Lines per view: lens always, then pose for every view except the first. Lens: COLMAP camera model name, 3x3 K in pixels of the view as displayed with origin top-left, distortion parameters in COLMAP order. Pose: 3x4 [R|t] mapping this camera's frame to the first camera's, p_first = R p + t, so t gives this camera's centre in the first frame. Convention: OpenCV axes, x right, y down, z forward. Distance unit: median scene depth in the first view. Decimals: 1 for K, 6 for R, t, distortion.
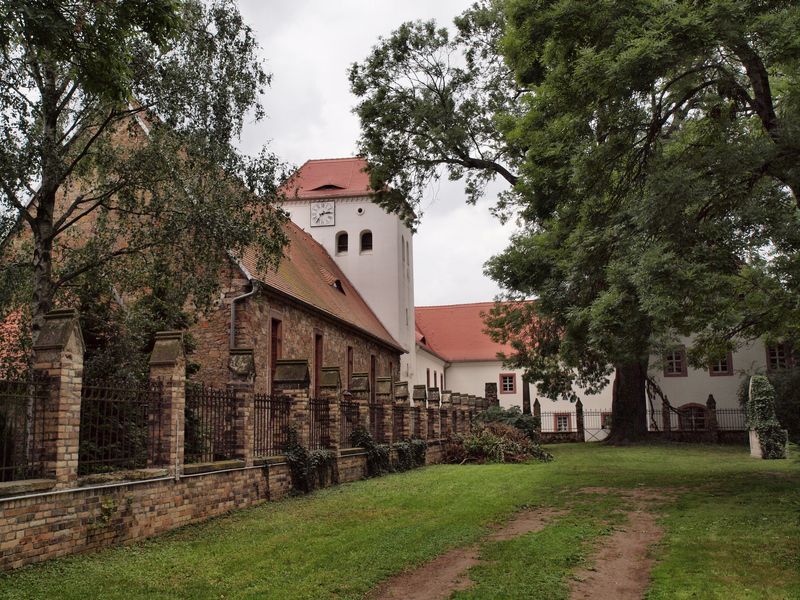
lens RADIAL K [[798.1, 0, 400.0], [0, 798.1, 300.0], [0, 0, 1]] dist [-0.010503, -0.004799]
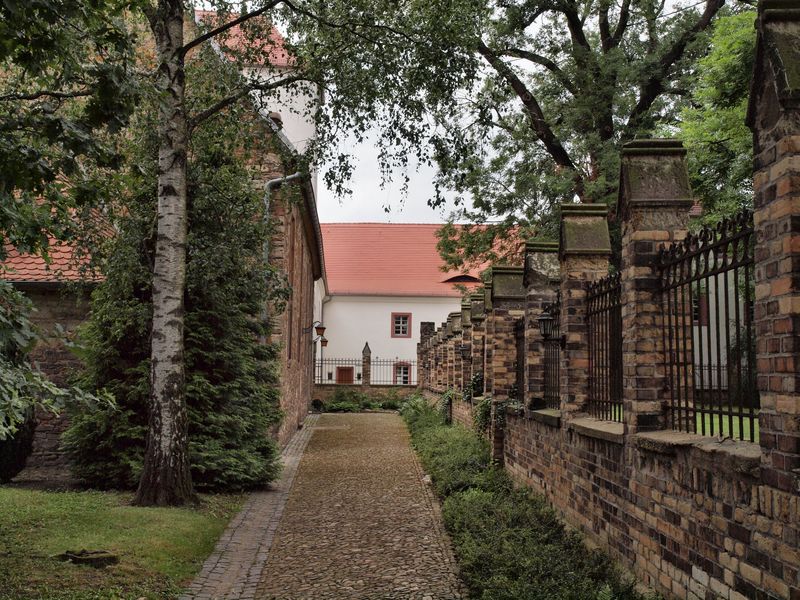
lens RADIAL K [[971.7, 0, 400.0], [0, 971.7, 300.0], [0, 0, 1]] dist [0.008831, 0.007590]
pose [[0.965079, 0.050614, 0.257022, -0.469826], [-0.069868, 0.995348, 0.066333, 0.056120], [-0.252469, -0.081974, 0.964126, 0.217732]]
